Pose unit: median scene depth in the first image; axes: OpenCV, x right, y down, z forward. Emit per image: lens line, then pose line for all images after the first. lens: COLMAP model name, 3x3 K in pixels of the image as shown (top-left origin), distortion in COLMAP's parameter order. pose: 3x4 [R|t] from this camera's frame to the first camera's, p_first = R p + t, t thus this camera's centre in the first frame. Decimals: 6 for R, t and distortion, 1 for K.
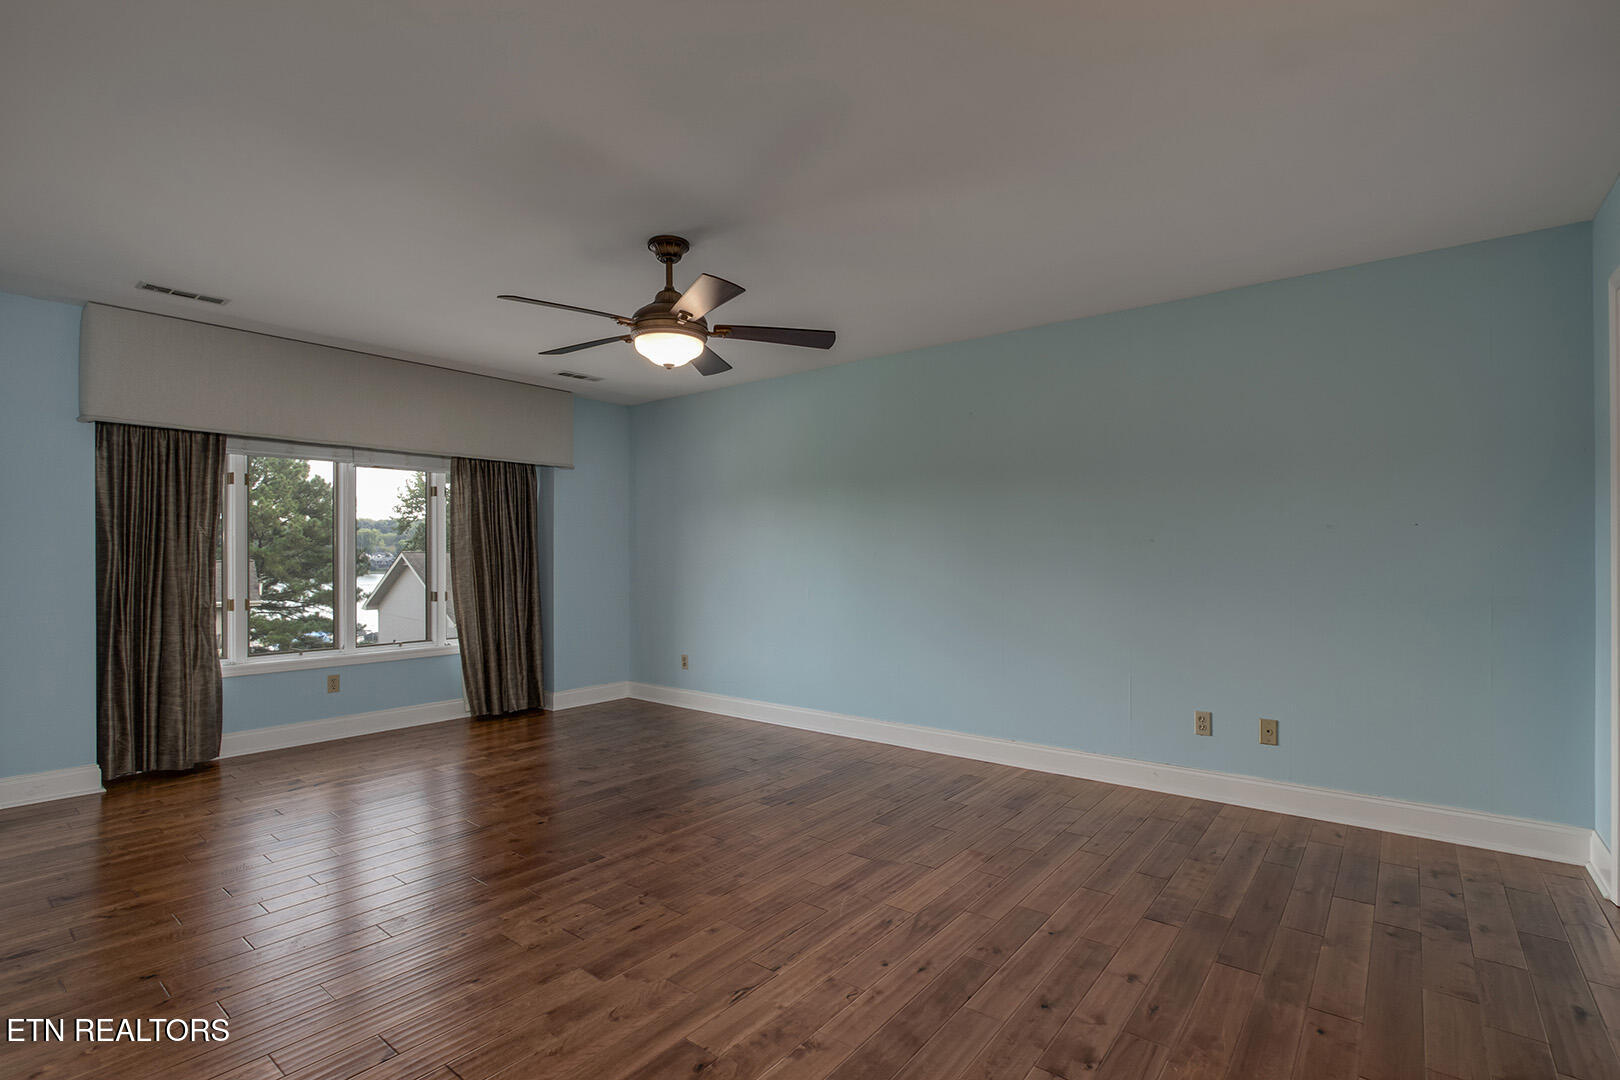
lens RADIAL K [[761.8, 0, 814.9], [0, 761.8, 551.7], [0, 0, 1]] dist [-0.018234, 0.000332]
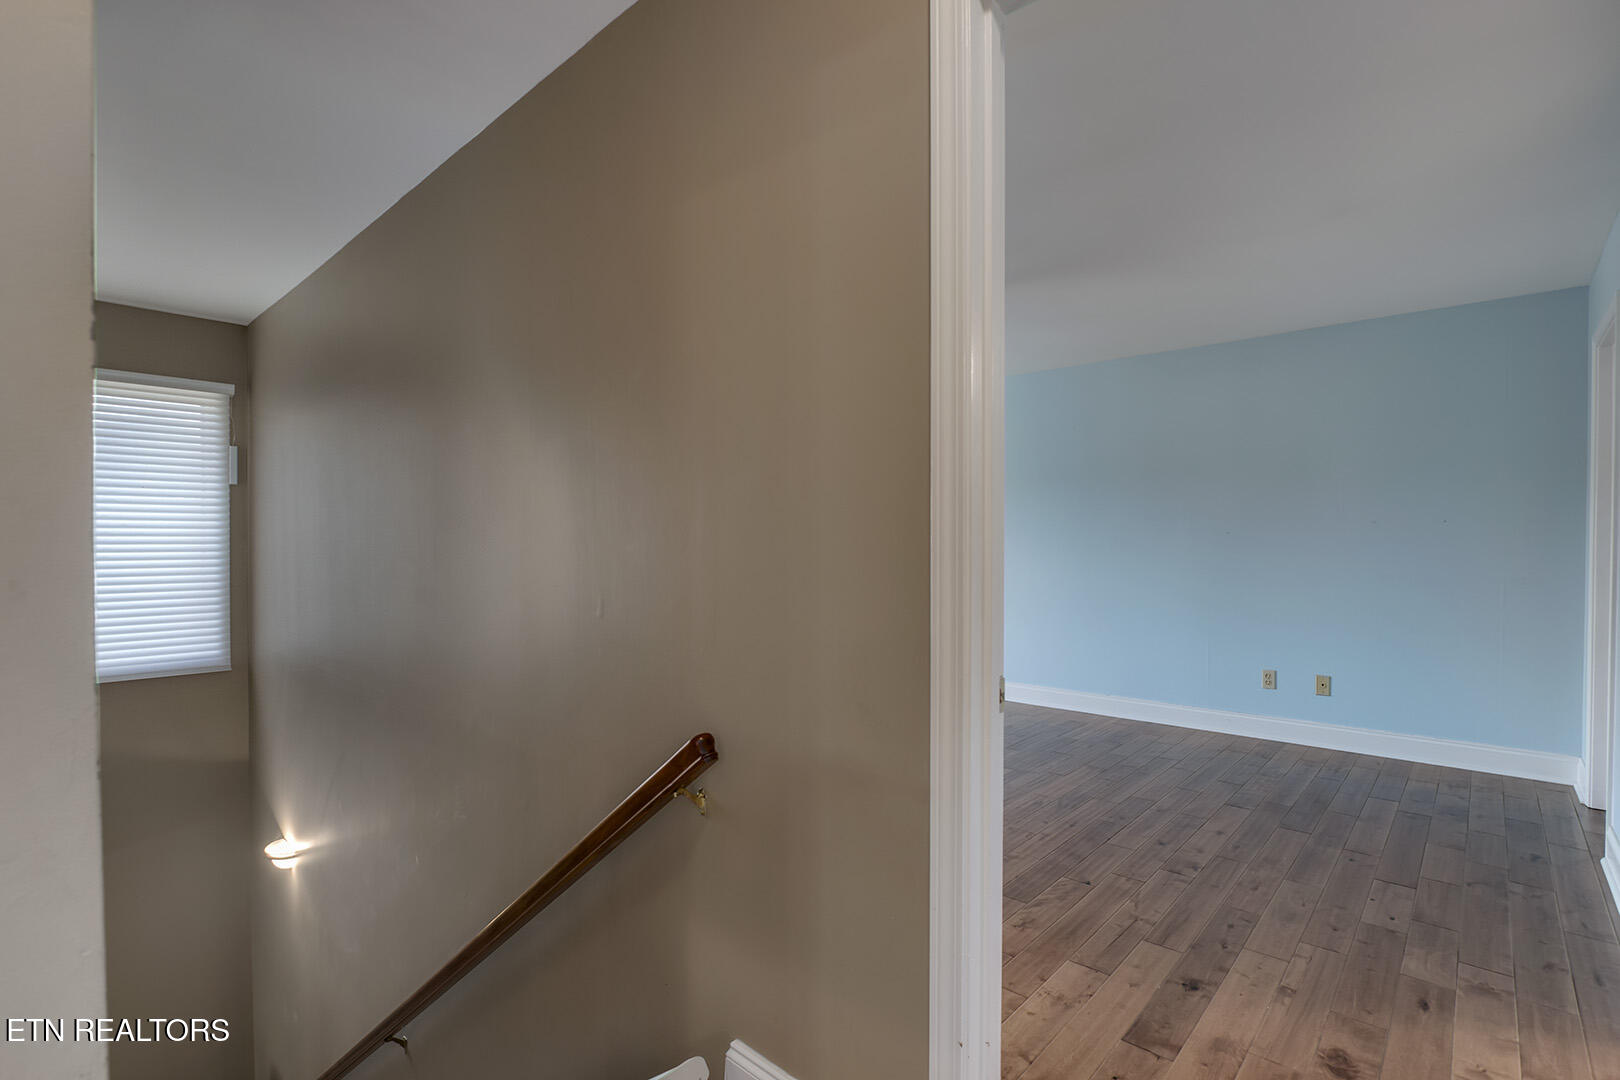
lens RADIAL K [[761.8, 0, 814.9], [0, 761.8, 551.7], [0, 0, 1]] dist [-0.018234, 0.000332]
pose [[0.997942, 0.004176, -0.063983, -0.237388], [-0.003177, 0.999872, 0.015708, -0.000636], [0.064041, -0.015473, 0.997827, -0.440269]]
